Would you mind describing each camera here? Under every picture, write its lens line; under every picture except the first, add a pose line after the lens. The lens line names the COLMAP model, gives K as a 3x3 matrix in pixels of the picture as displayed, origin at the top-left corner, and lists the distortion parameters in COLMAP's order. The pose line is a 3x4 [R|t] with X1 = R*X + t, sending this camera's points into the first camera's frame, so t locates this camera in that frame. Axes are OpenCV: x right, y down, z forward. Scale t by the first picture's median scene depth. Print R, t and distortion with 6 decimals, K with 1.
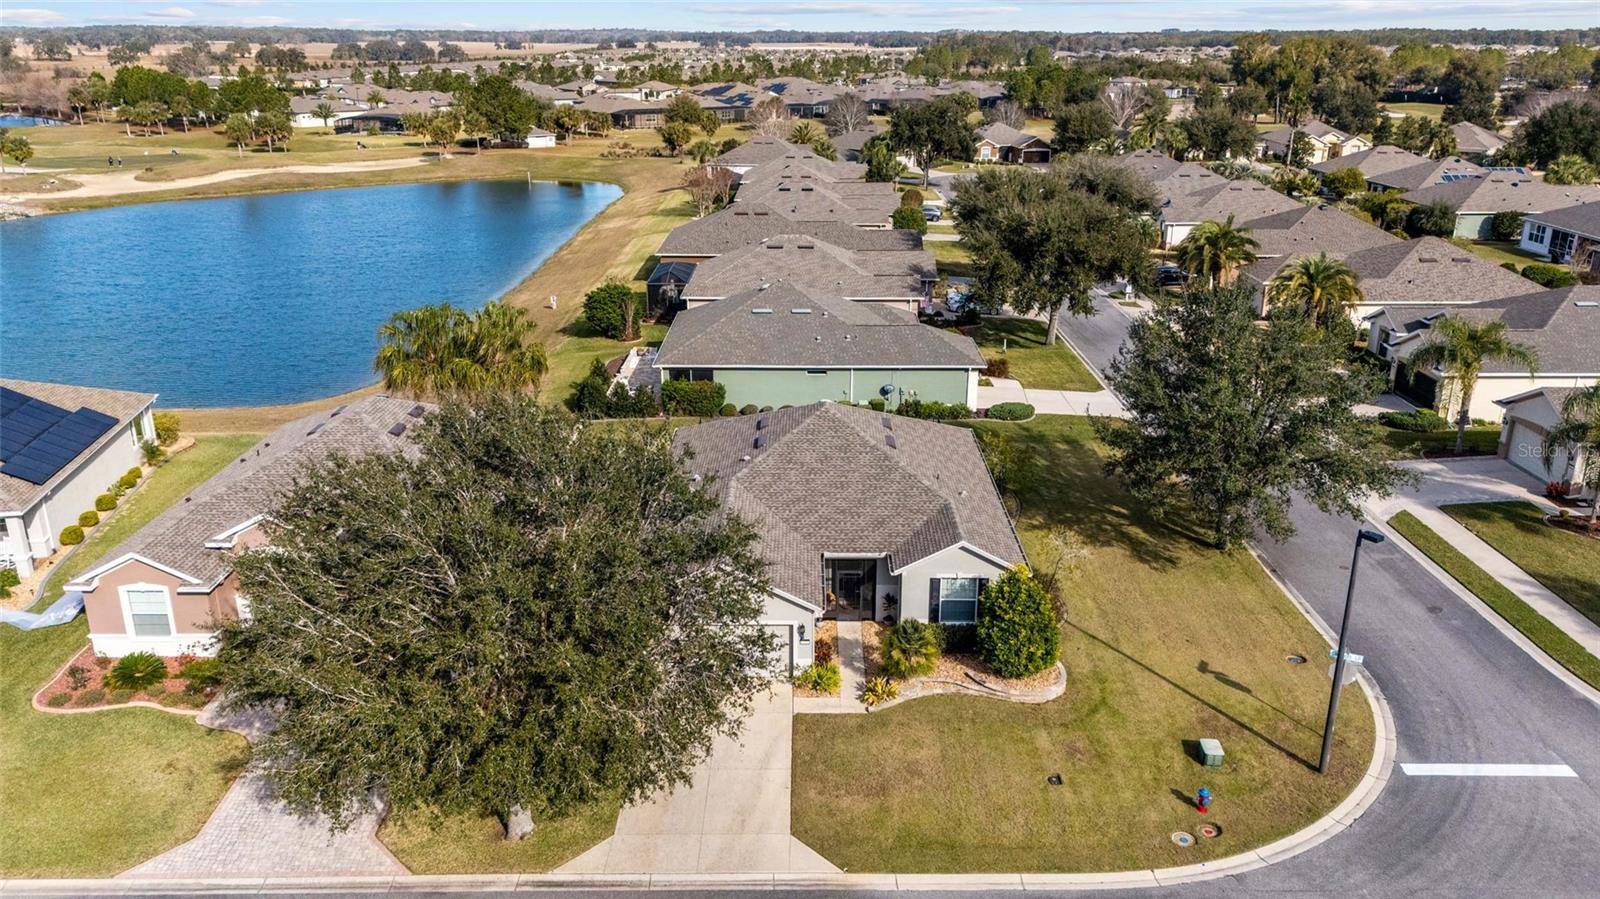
lens RADIAL K [[1187.5, 0, 800.0], [0, 1187.5, 449.5], [0, 0, 1]] dist [0.023232, -0.005818]
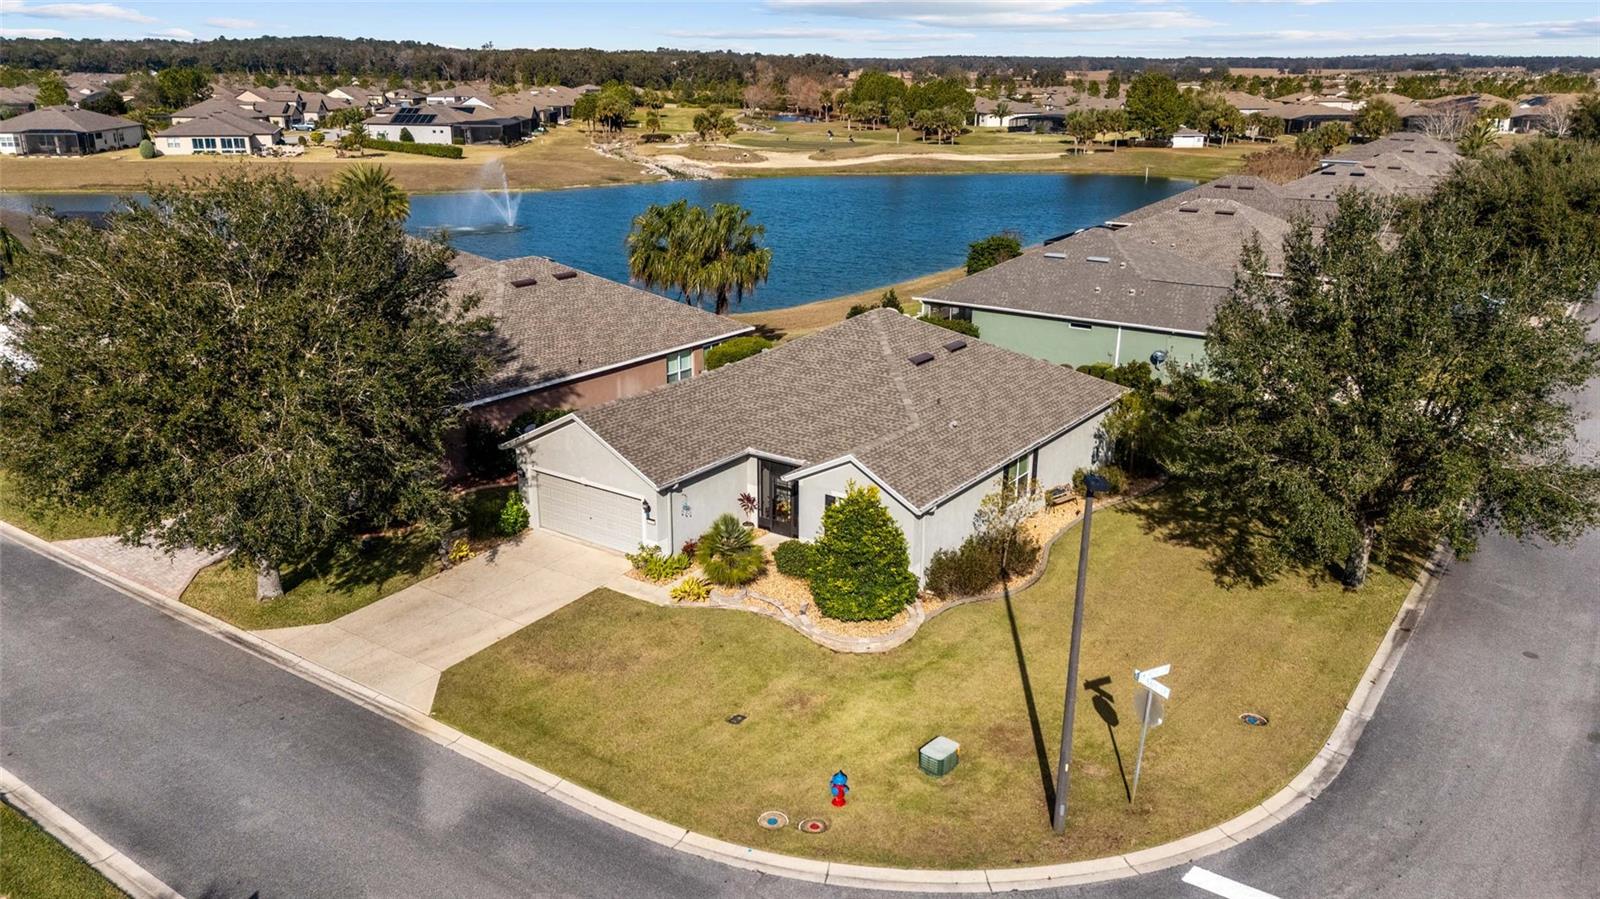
lens RADIAL K [[1172.1, 0, 800.0], [0, 1172.1, 449.5], [0, 0, 1]] dist [0.048230, -0.056706]
pose [[0.818773, 0.178621, -0.545624, 0.465019], [-0.188080, 0.981378, 0.039039, 0.039871], [0.542437, 0.070657, 0.837120, 0.237589]]
